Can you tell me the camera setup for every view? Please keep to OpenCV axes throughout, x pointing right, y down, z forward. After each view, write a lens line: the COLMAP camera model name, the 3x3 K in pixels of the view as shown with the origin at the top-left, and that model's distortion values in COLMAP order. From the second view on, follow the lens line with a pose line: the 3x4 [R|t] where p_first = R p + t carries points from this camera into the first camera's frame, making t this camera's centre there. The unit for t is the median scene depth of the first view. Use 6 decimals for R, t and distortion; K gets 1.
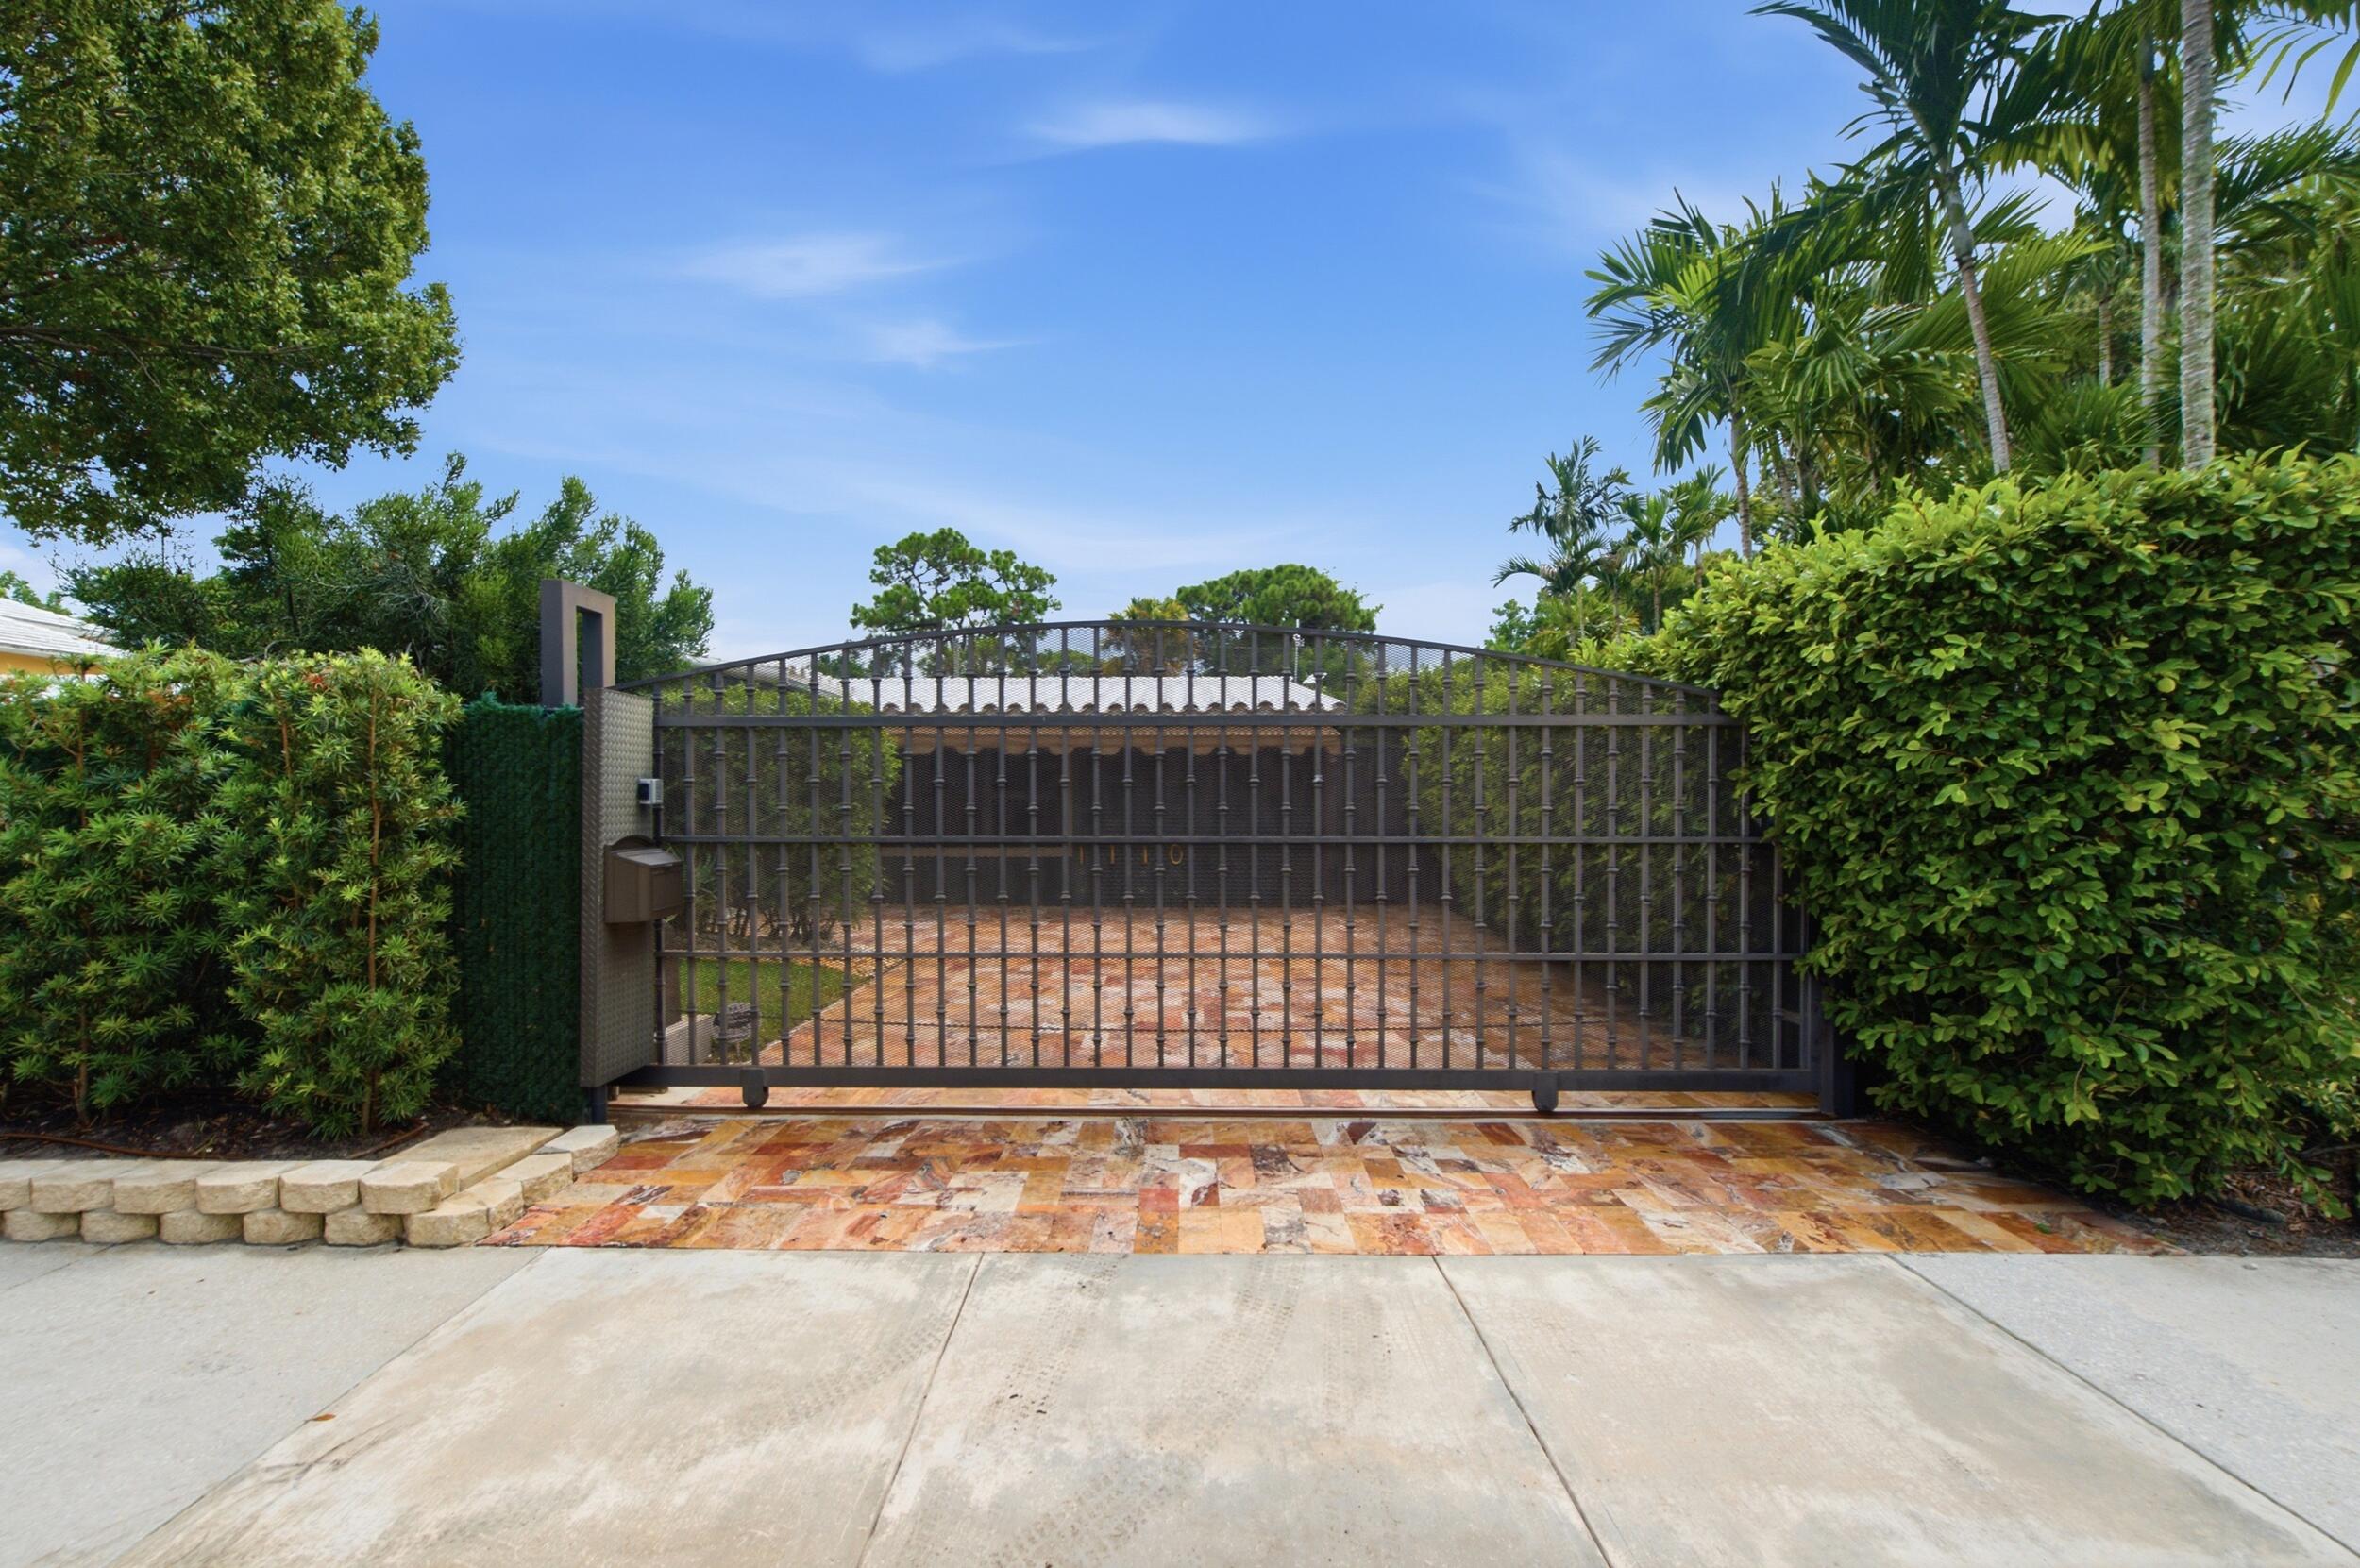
lens RADIAL K [[931.2, 0, 1169.7], [0, 931.2, 806.9], [0, 0, 1]] dist [-0.002019, -0.001918]
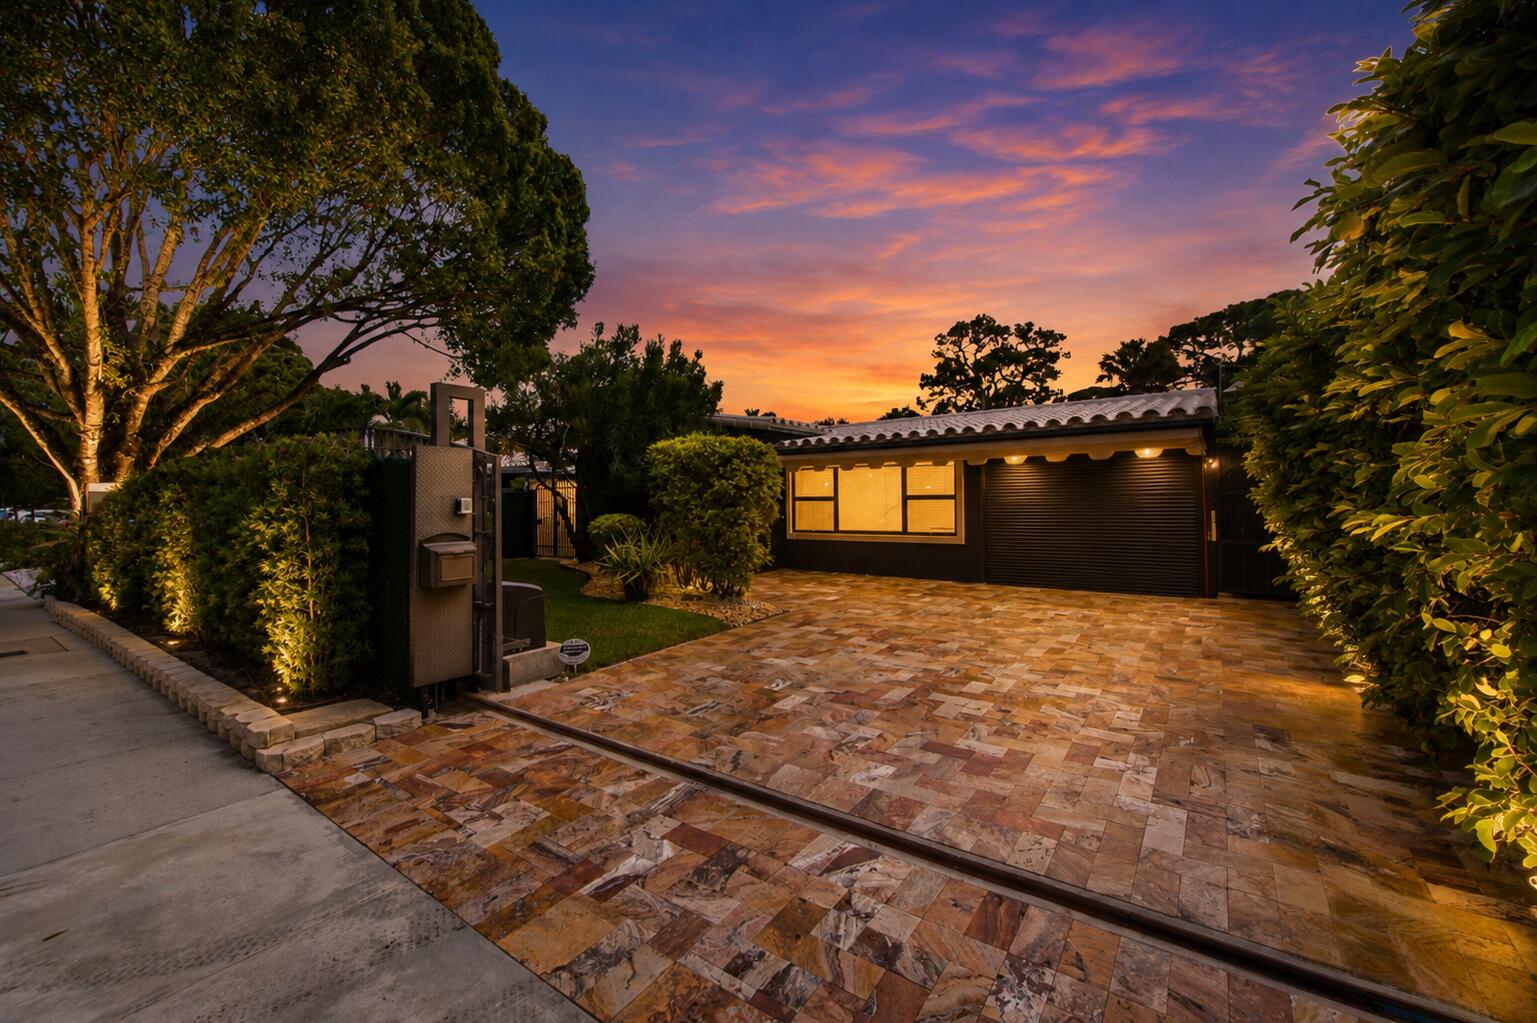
lens RADIAL K [[606.4, 0, 771.0], [0, 606.4, 494.9], [0, 0, 1]] dist [-0.002019, -0.001918]
pose [[0.824895, -0.018777, -0.564974, 0.505345], [0.011360, 0.999797, -0.016643, -0.014113], [0.565172, 0.007311, 0.824941, 0.454532]]
